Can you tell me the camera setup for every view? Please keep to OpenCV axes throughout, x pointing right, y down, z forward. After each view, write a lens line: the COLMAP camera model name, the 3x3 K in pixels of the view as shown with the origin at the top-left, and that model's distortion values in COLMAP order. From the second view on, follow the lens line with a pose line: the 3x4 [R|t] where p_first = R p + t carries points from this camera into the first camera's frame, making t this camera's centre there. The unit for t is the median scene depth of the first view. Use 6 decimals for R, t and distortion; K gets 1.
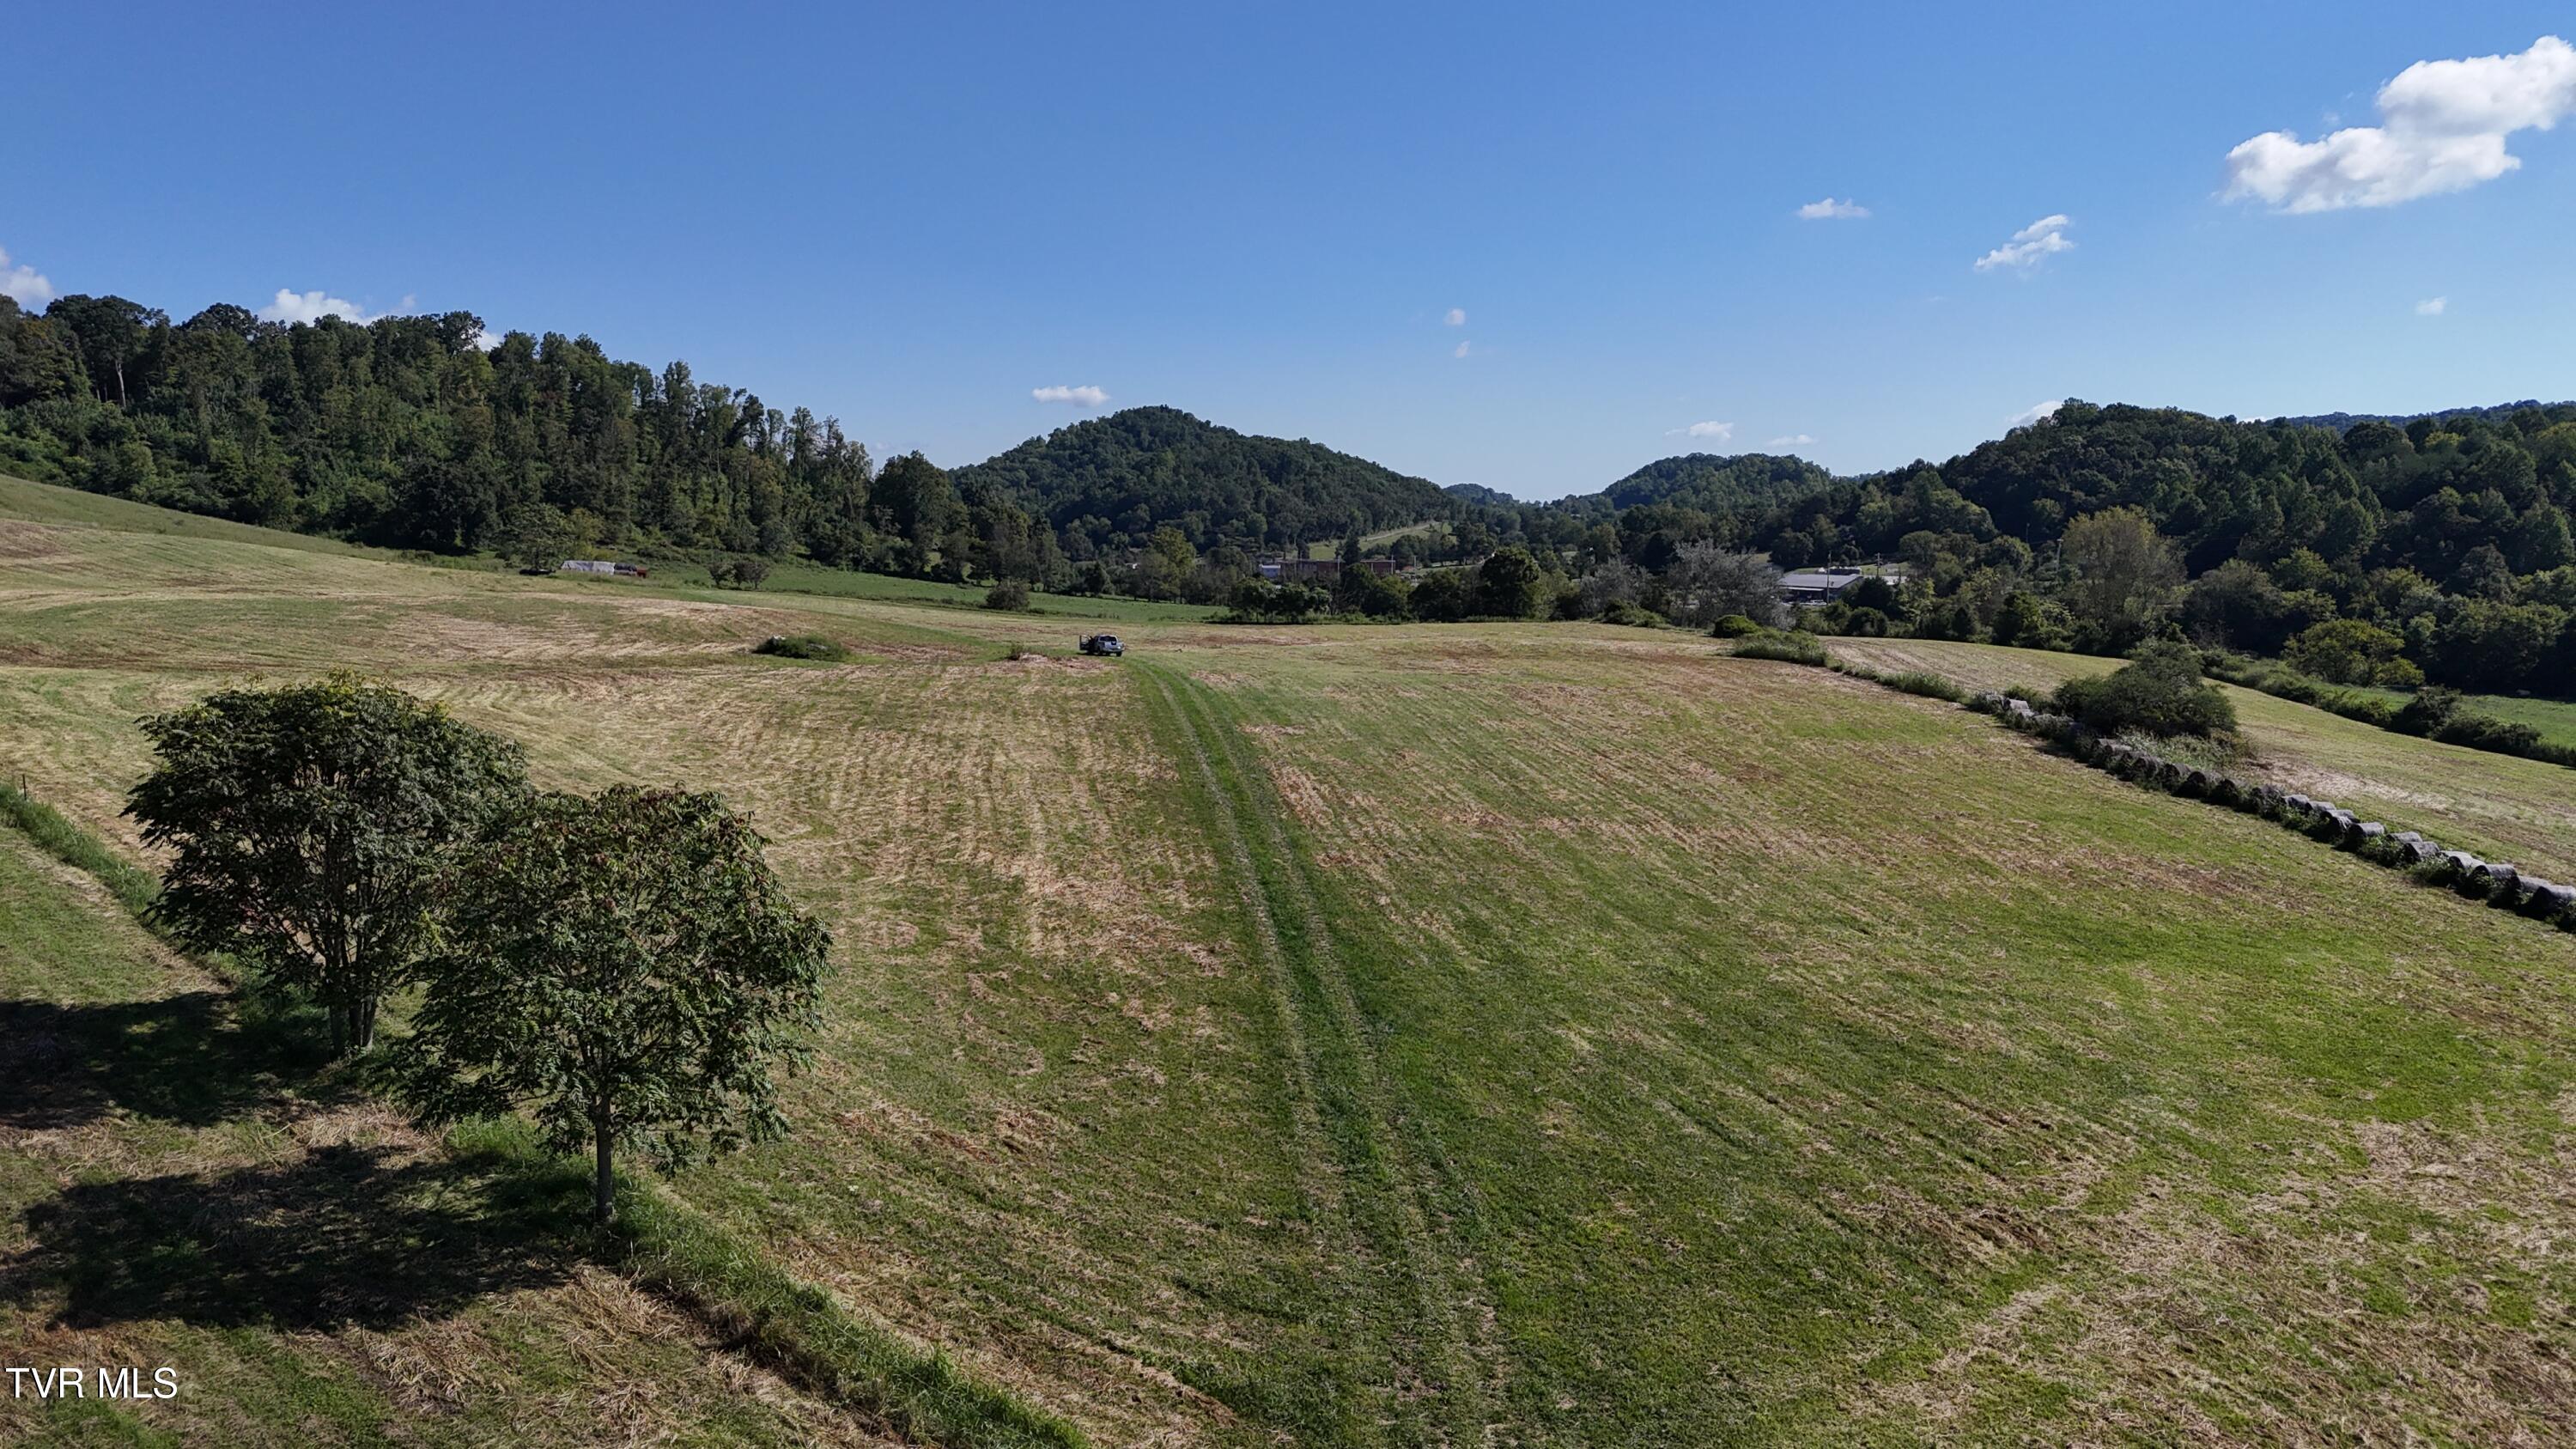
lens RADIAL K [[1891.6, 0, 1294.7], [0, 1891.6, 734.4], [0, 0, 1]] dist [0.069085, -0.060327]
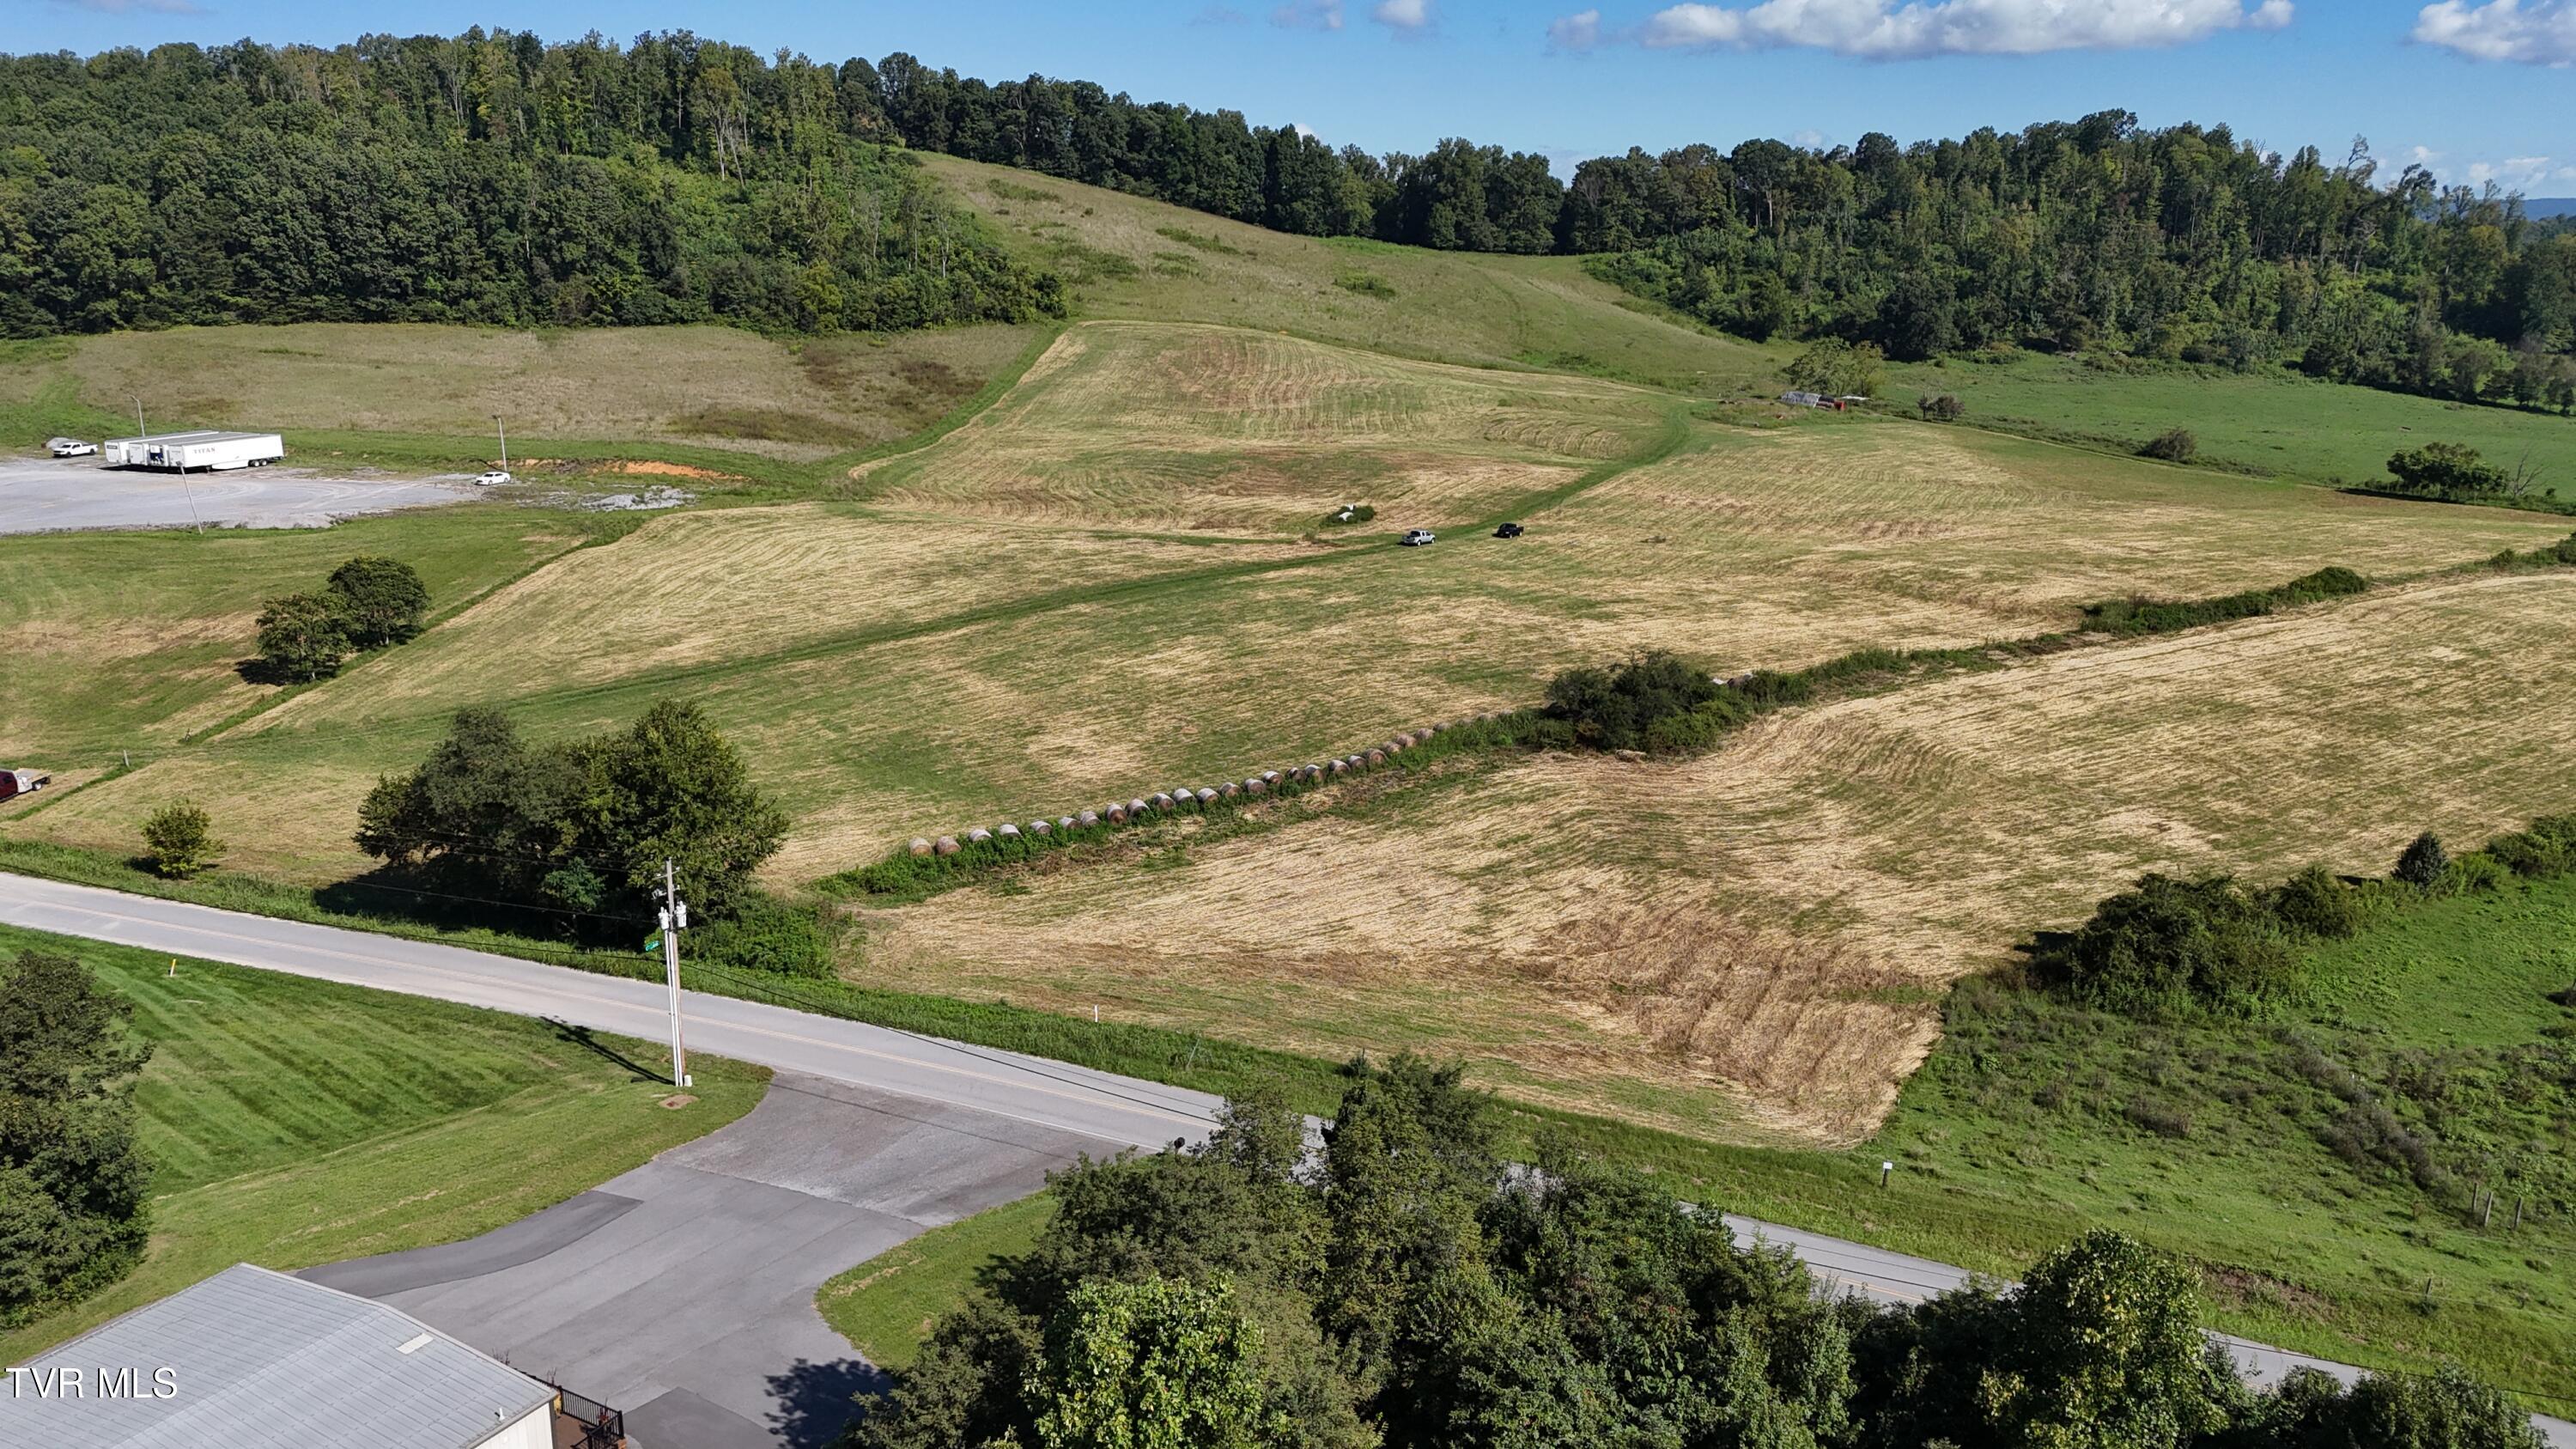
lens RADIAL K [[1891.6, 0, 1290.1], [0, 1891.6, 734.9], [0, 0, 1]] dist [0.069085, -0.060327]
pose [[0.543455, 0.204990, -0.814025, 0.254224], [-0.089366, 0.978343, 0.186707, -0.038088], [0.834668, -0.028720, 0.550004, 0.018177]]
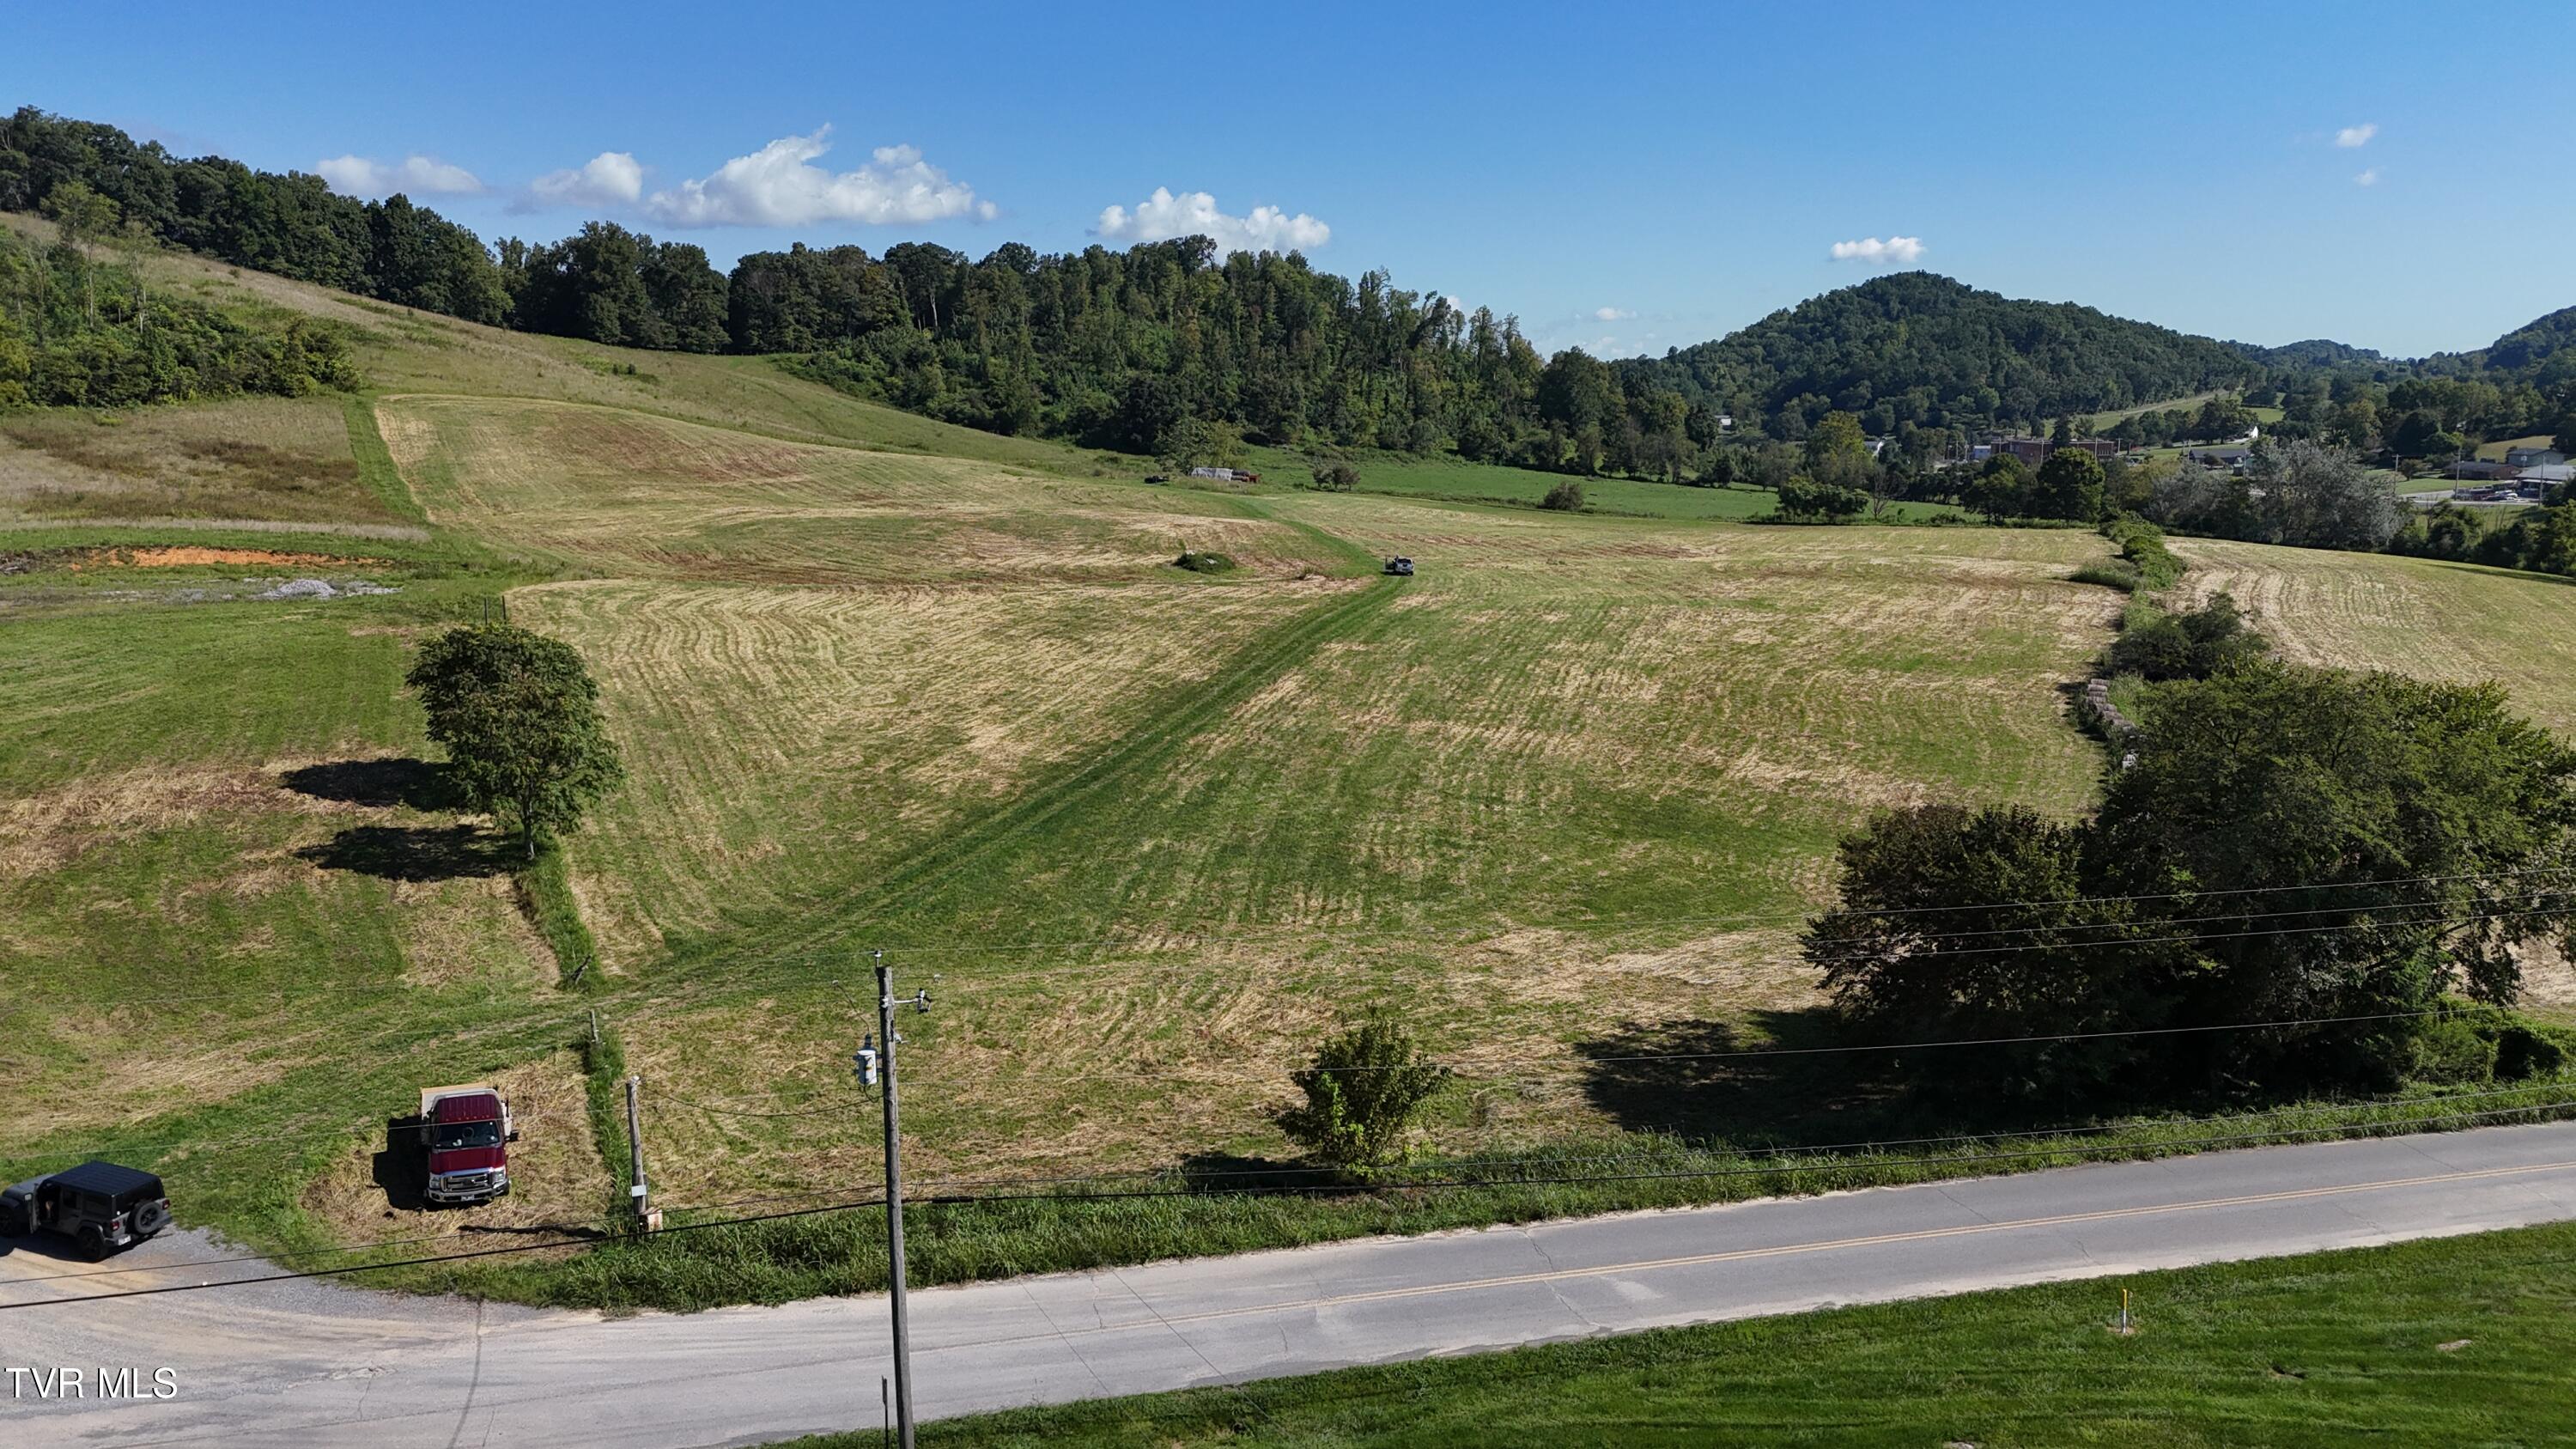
lens RADIAL K [[1891.6, 0, 1294.5], [0, 1891.6, 738.5], [0, 0, 1]] dist [0.069085, -0.060327]
pose [[0.920318, 0.058230, -0.386813, 0.077521], [-0.031465, 0.996674, 0.075176, -0.006263], [0.389904, -0.057015, 0.919089, -0.045810]]
